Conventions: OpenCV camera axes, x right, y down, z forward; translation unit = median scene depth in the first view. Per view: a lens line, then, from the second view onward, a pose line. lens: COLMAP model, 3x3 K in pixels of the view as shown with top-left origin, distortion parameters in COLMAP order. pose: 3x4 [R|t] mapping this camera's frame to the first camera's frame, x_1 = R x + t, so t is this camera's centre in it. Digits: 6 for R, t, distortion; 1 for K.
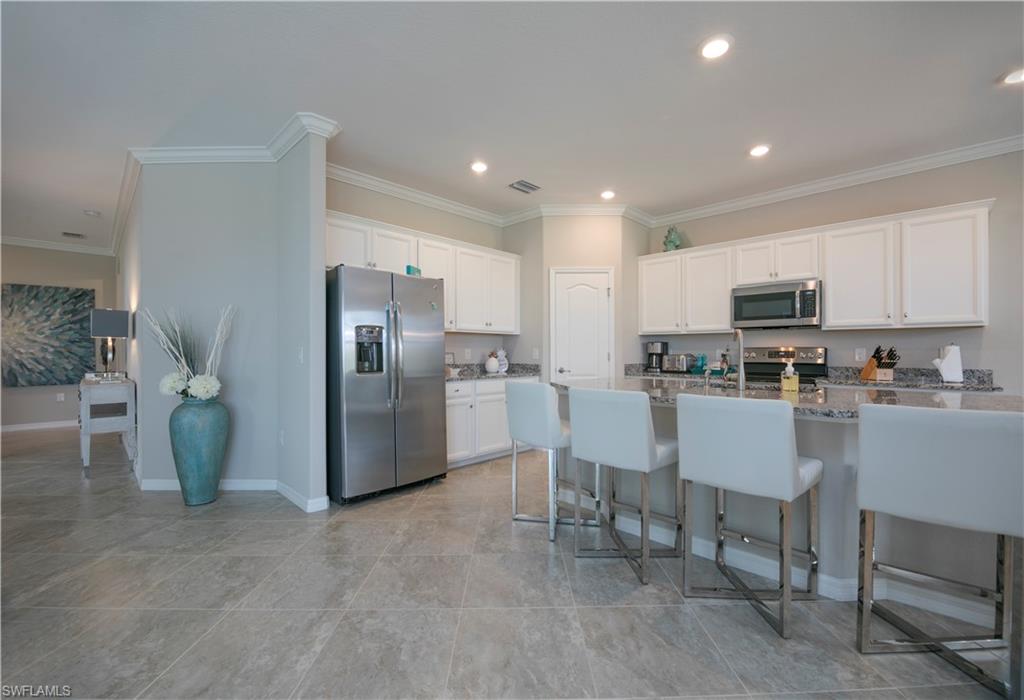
lens RADIAL K [[429.1, 0, 513.6], [0, 429.1, 353.6], [0, 0, 1]] dist [-0.000109, -0.000089]
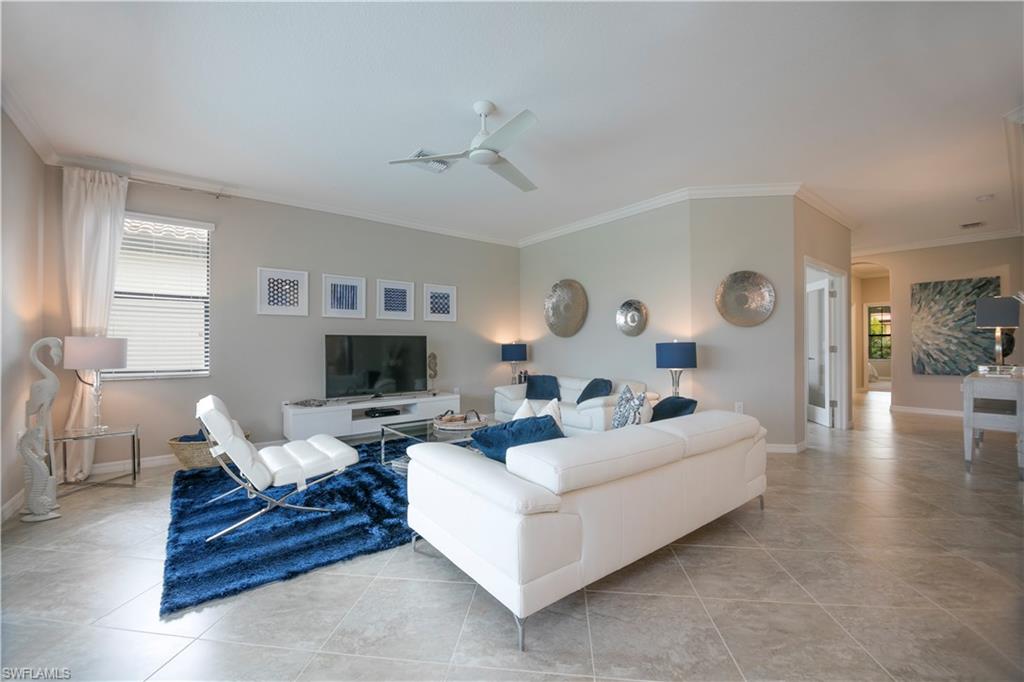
lens RADIAL K [[417.1, 0, 508.6], [0, 417.1, 343.3], [0, 0, 1]] dist [-0.000325, -0.011654]
pose [[-0.125028, -0.002315, -0.992151, 0.042436], [-0.000882, 0.999997, -0.002222, -0.000489], [0.992153, 0.000597, -0.125030, 0.055925]]
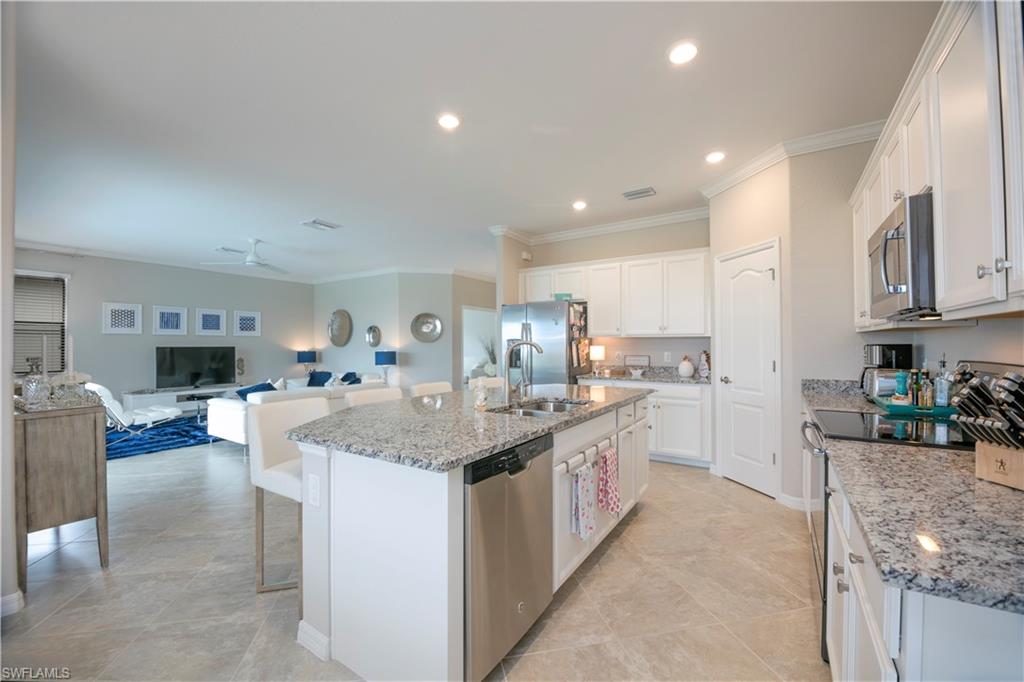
lens RADIAL K [[417.1, 0, 508.6], [0, 417.1, 343.3], [0, 0, 1]] dist [-0.000325, -0.011654]
pose [[0.198408, -0.004860, -0.980107, 0.682092], [-0.000421, 0.999987, -0.005044, -0.023240], [0.980119, 0.001413, 0.198404, 0.375651]]
